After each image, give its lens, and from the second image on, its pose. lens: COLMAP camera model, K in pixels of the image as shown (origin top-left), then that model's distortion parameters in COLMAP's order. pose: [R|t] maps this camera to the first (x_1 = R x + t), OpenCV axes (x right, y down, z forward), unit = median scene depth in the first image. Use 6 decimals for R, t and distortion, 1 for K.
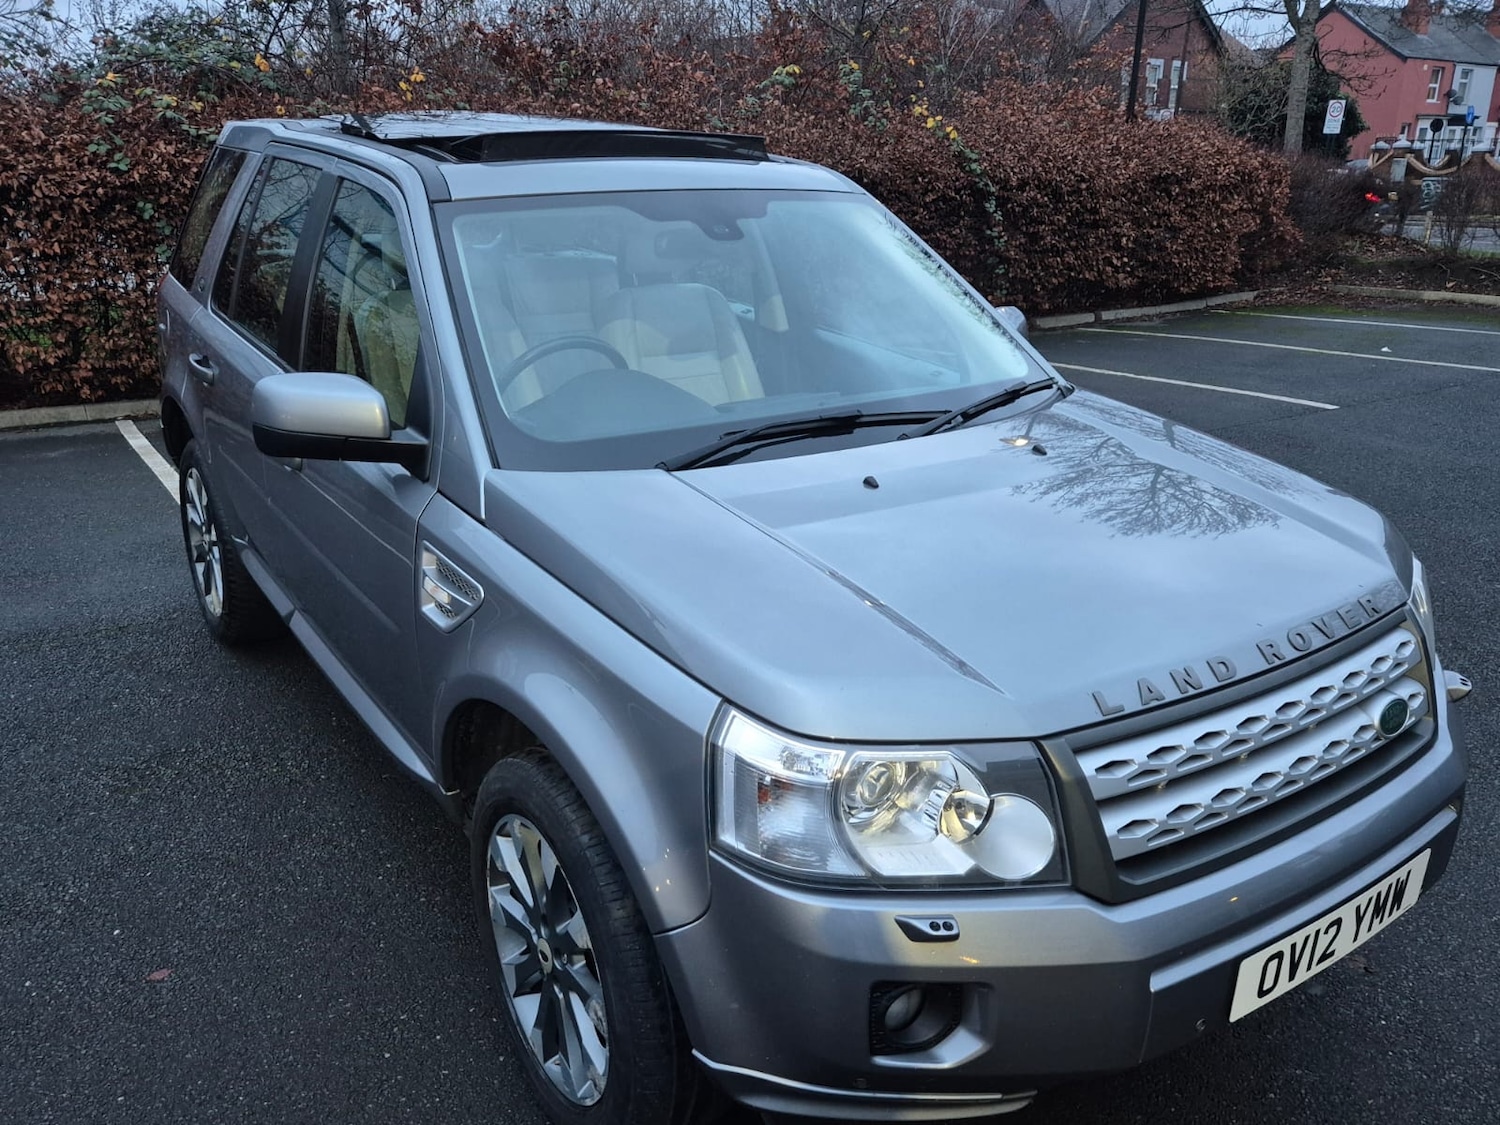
lens RADIAL K [[1202.2, 0, 756.2], [0, 1202.2, 582.9], [0, 0, 1]] dist [0.078691, -0.072295]
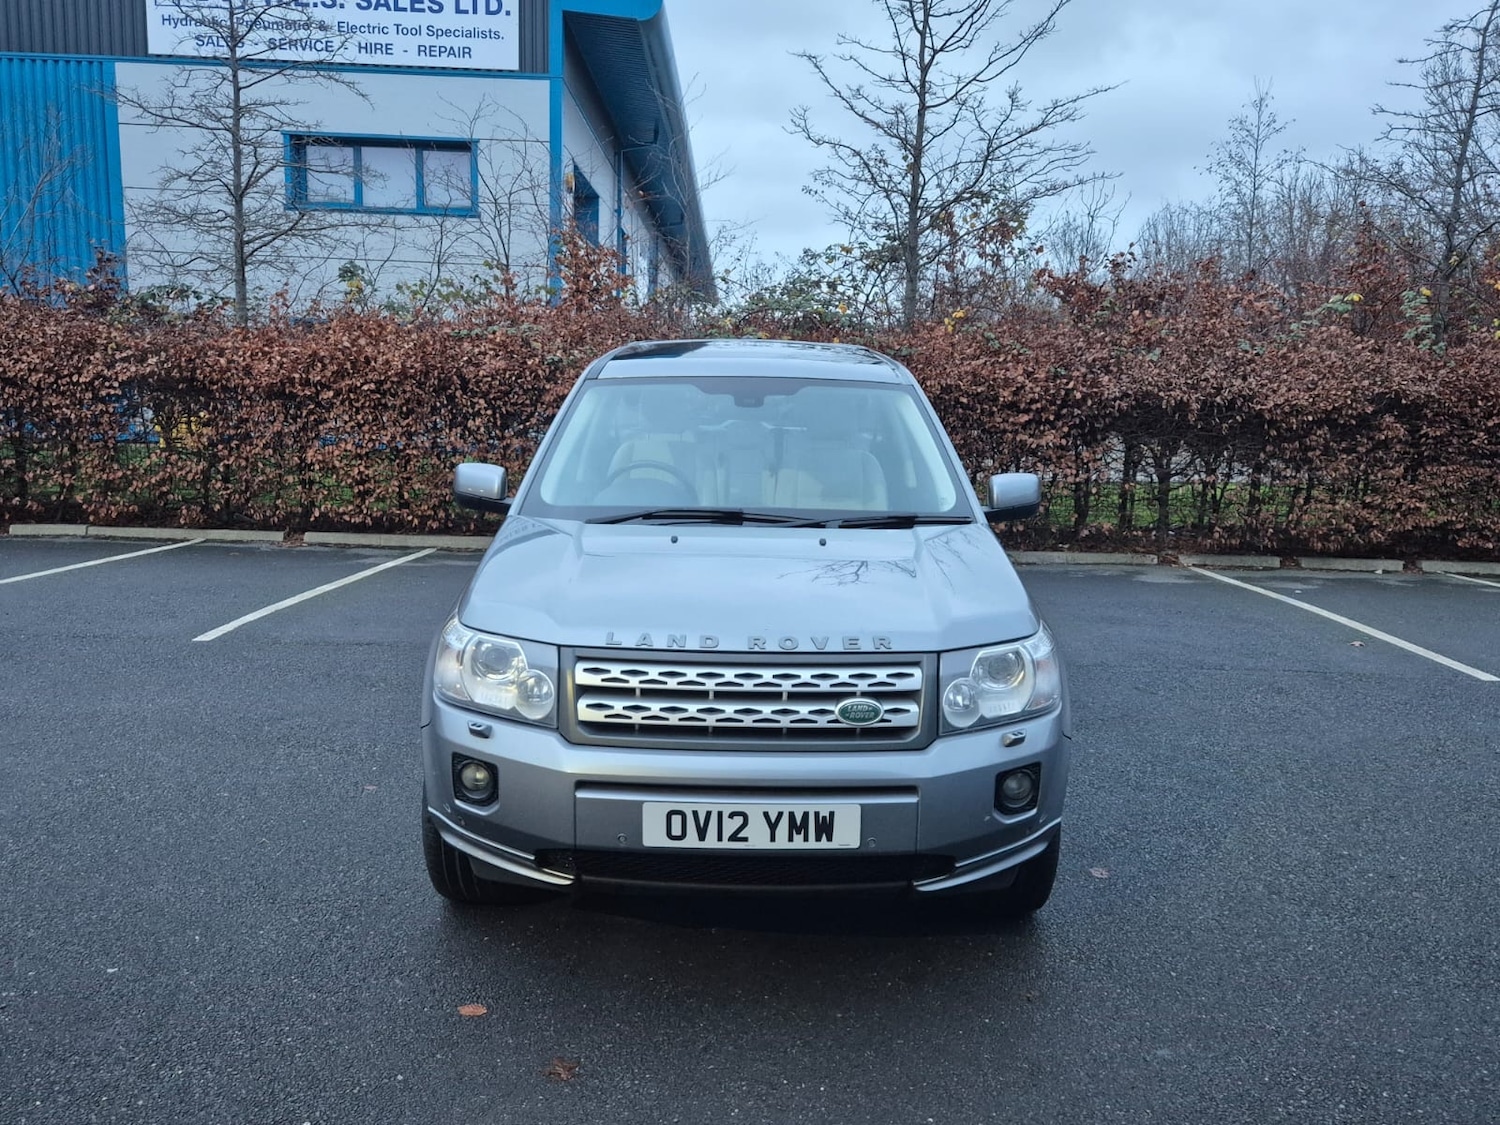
lens RADIAL K [[1203.7, 0, 734.2], [0, 1203.7, 585.1], [0, 0, 1]] dist [0.075278, -0.068209]
pose [[0.814061, 0.111023, -0.570068, 0.317344], [-0.208943, 0.971822, -0.109106, 0.039477], [0.541892, 0.207931, 0.814321, -0.076827]]
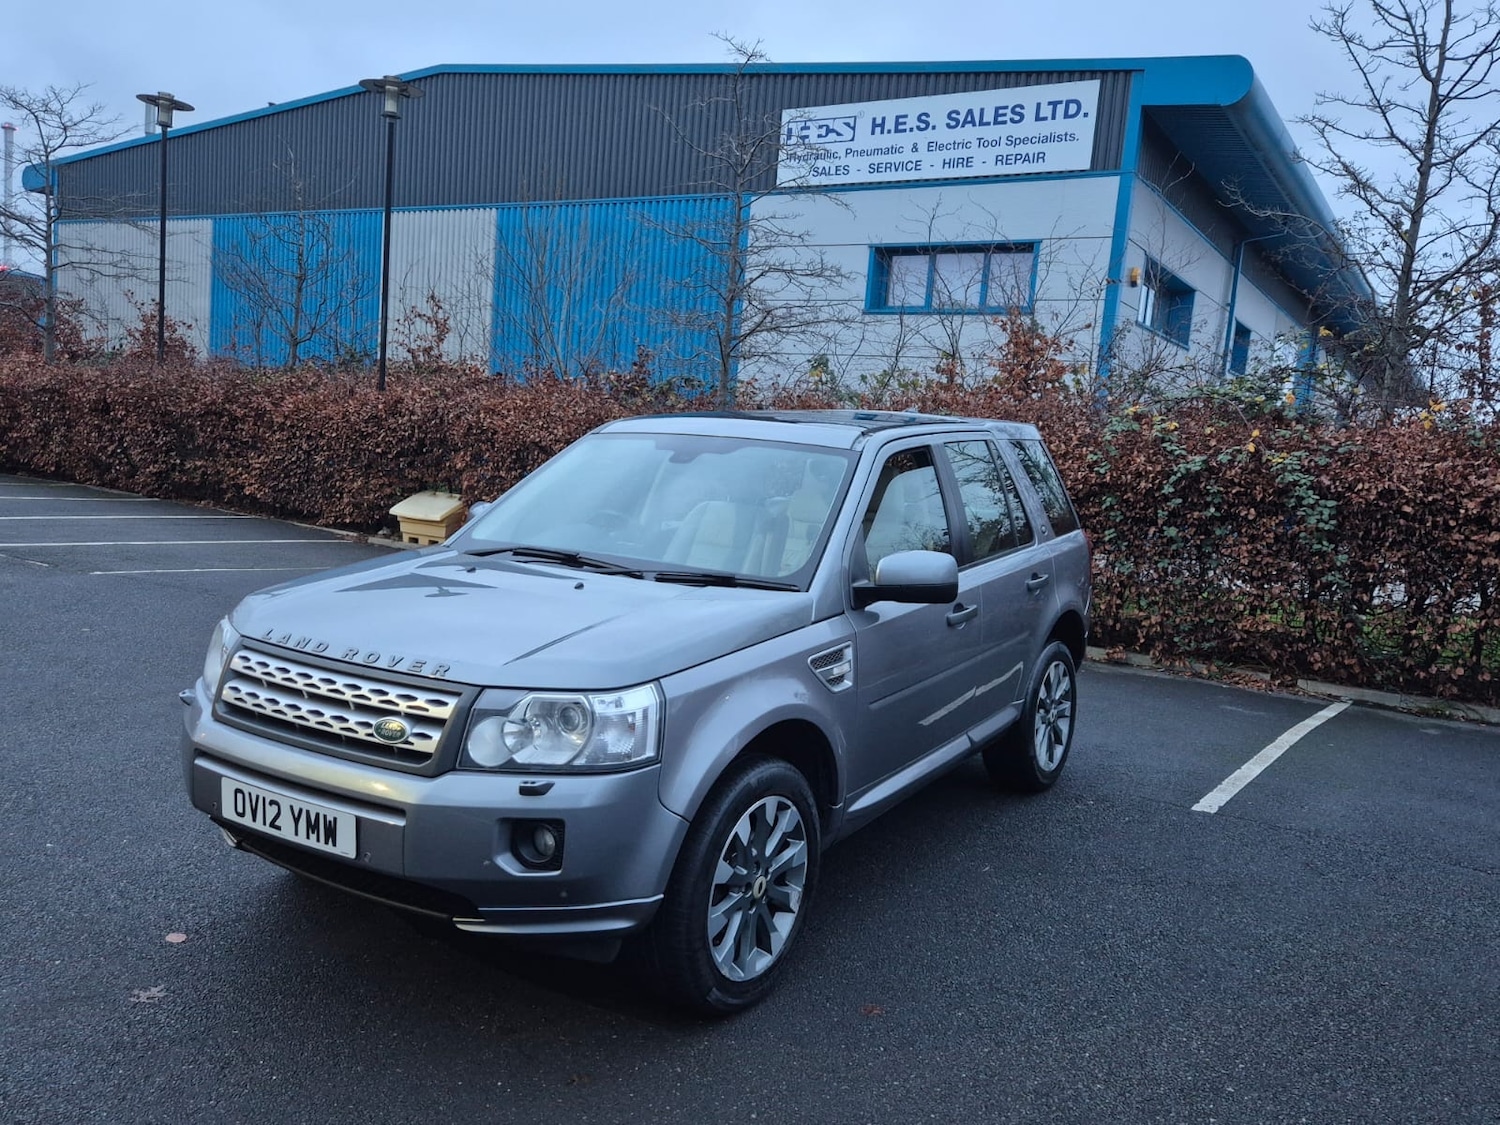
lens RADIAL K [[1192.7, 0, 729.5], [0, 1192.7, 590.3], [0, 0, 1]] dist [0.086869, -0.079323]
pose [[0.373830, 0.132091, -0.918043, 0.531032], [-0.370529, 0.928660, -0.017261, -0.047782], [0.850270, 0.346615, 0.396105, 0.186341]]
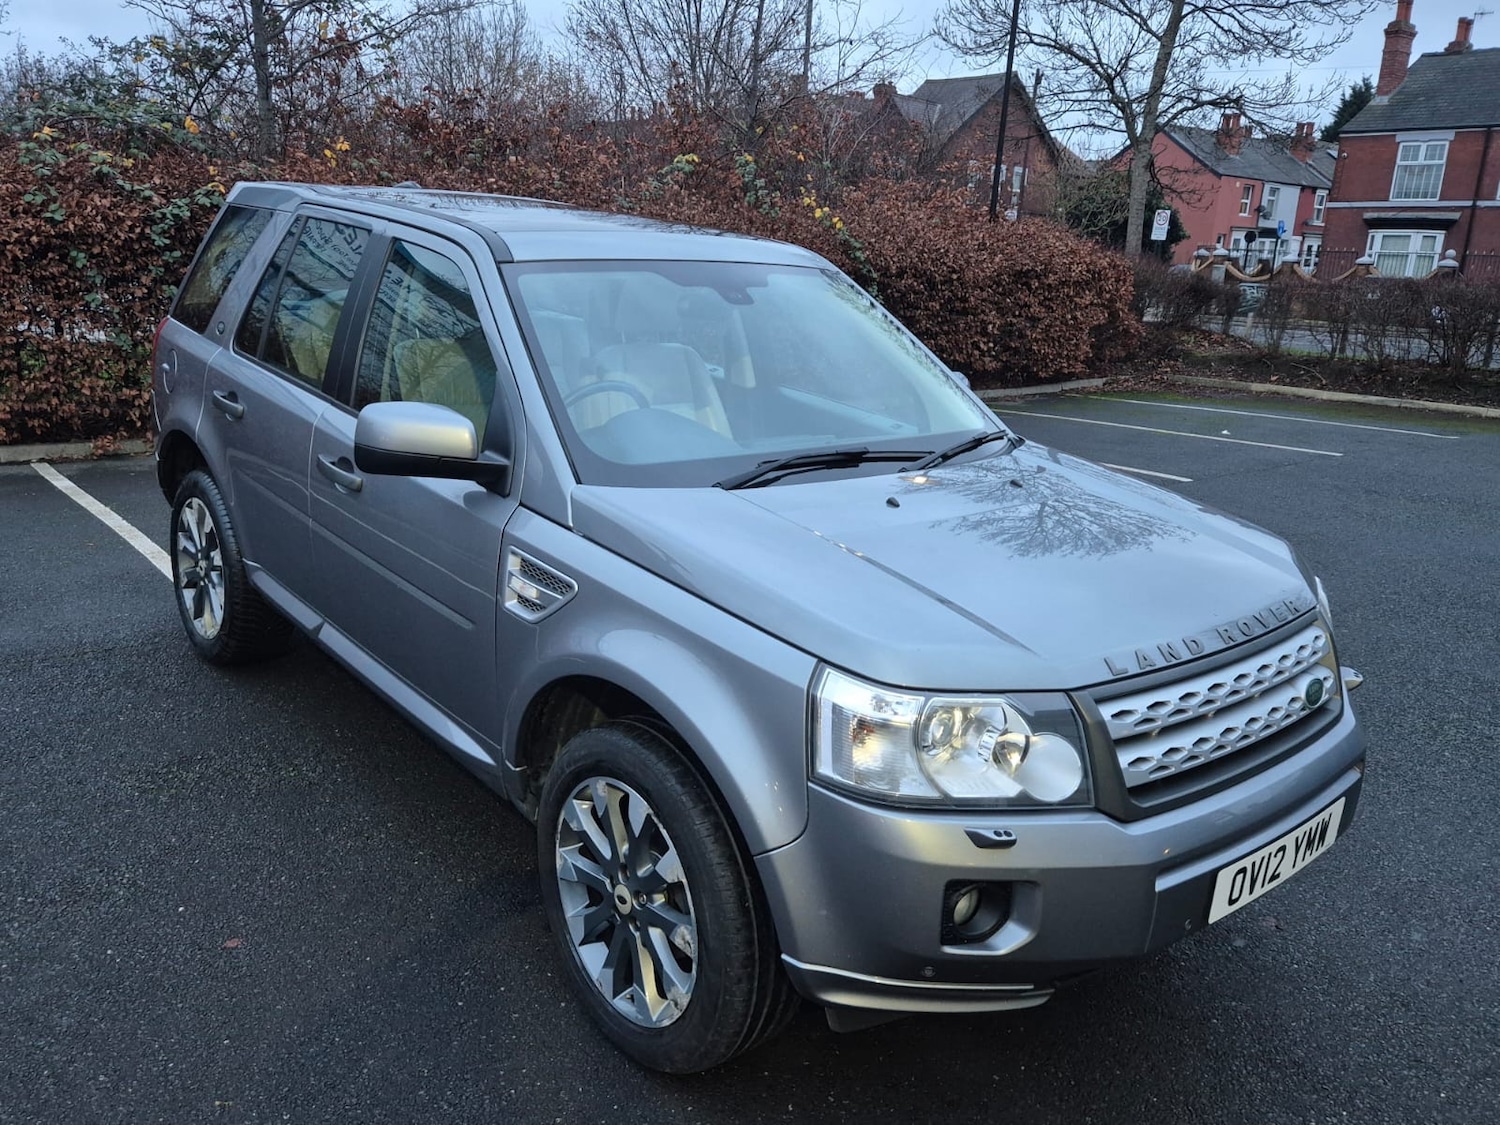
lens RADIAL K [[1199.0, 0, 732.5], [0, 1199.0, 566.5], [0, 0, 1]] dist [0.085968, -0.079392]
pose [[0.994630, 0.017153, 0.102061, -0.054481], [-0.009749, 0.997313, -0.072603, 0.020275], [-0.103032, 0.071218, 0.992125, -0.051669]]
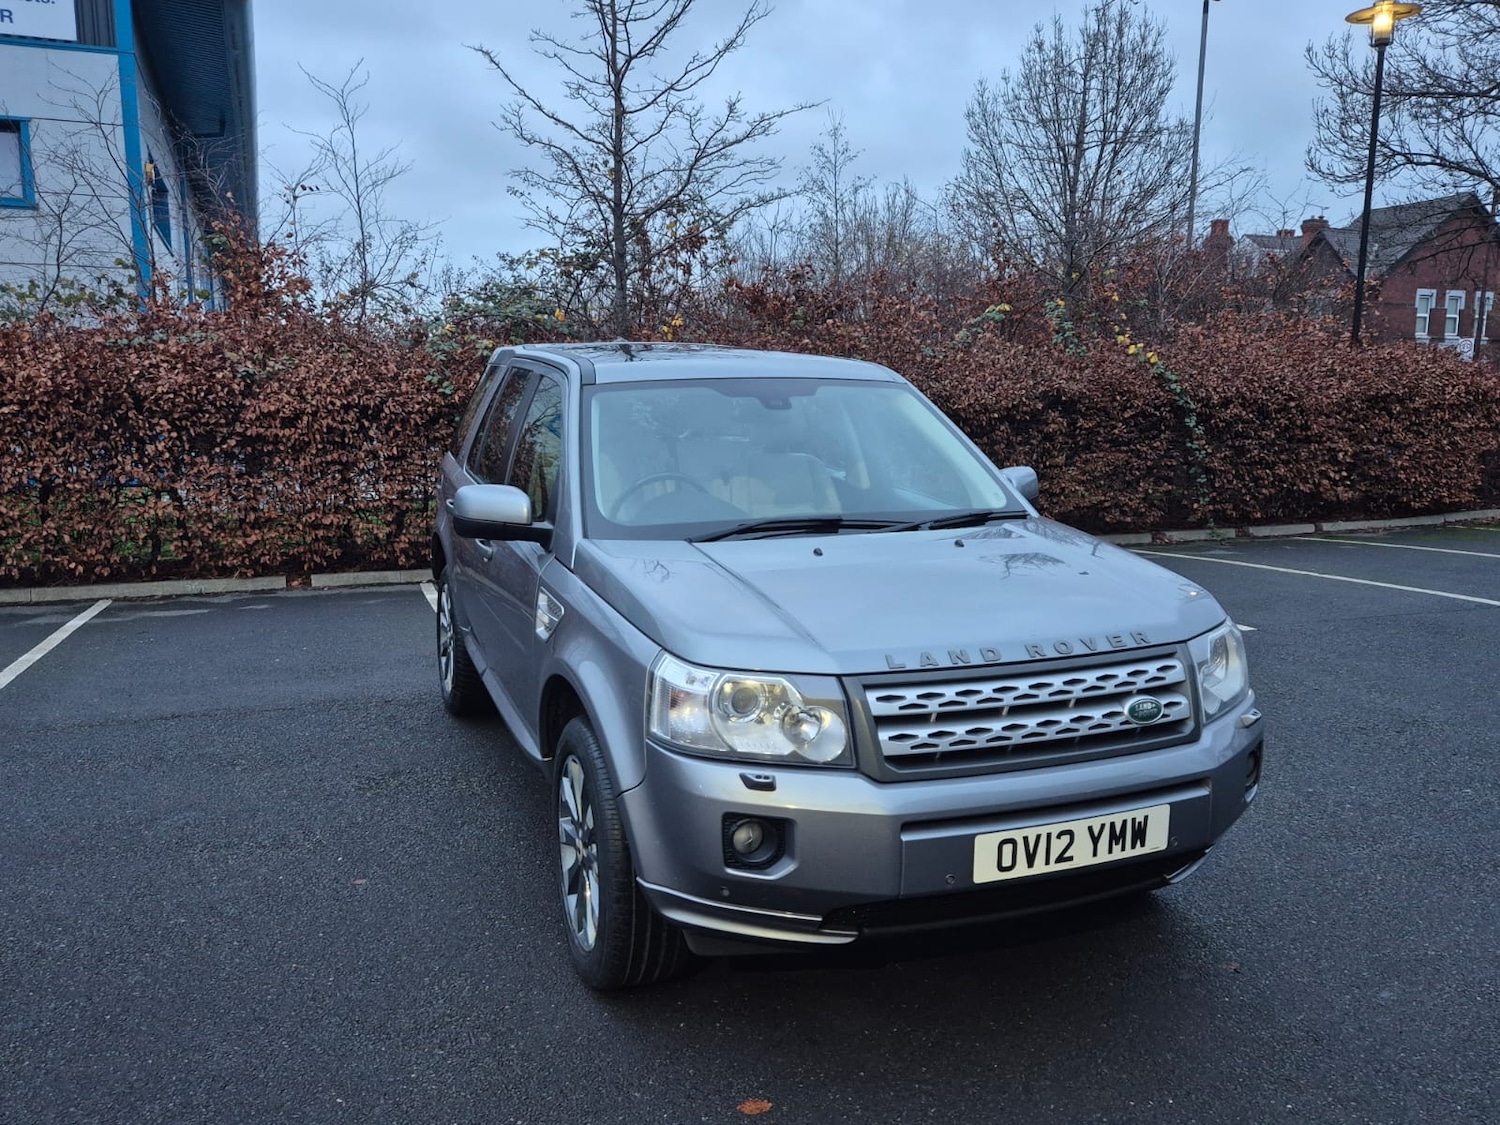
lens RADIAL K [[1202.4, 0, 745.4], [0, 1202.4, 587.1], [0, 0, 1]] dist [0.082787, -0.080834]
pose [[0.970915, 0.029689, -0.237576, 0.105412], [-0.071728, 0.982774, -0.170324, 0.063746], [0.228427, 0.182411, 0.956320, -0.127292]]
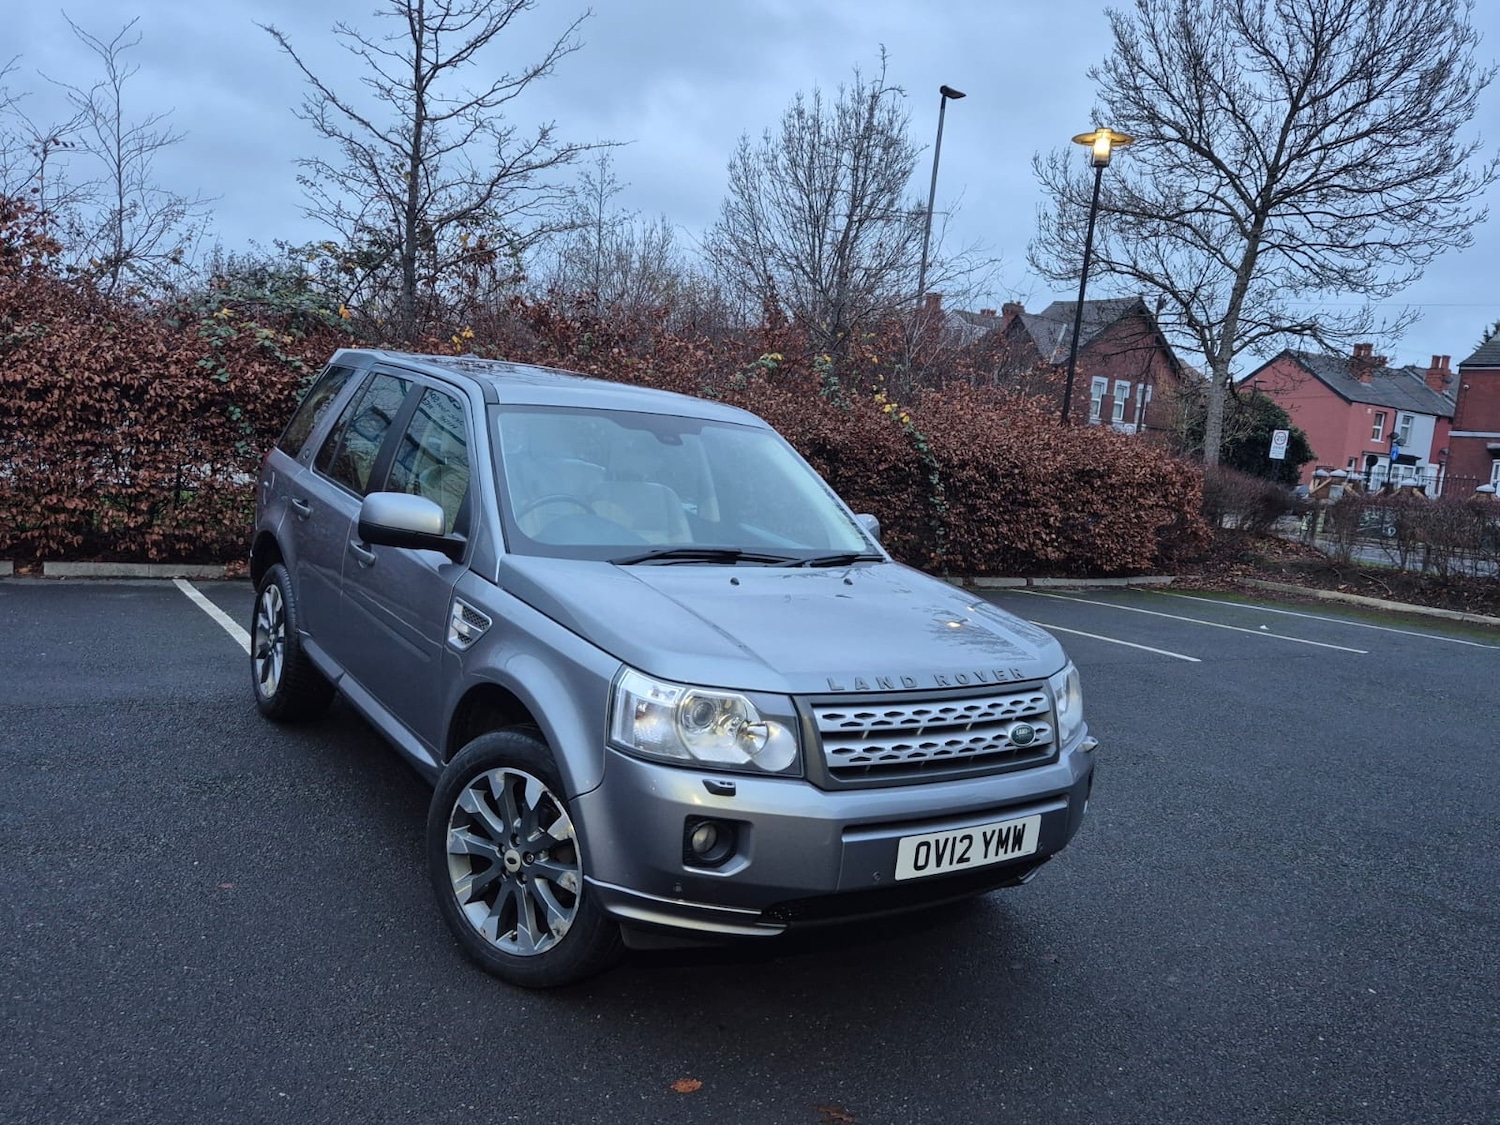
lens RADIAL K [[1201.4, 0, 753.9], [0, 1201.4, 572.8], [0, 0, 1]] dist [0.088768, -0.087969]
pose [[0.995933, 0.090025, 0.003607, 0.033006], [-0.087019, 0.971510, -0.220443, 0.076722], [-0.023350, 0.219233, 0.975393, -0.175121]]
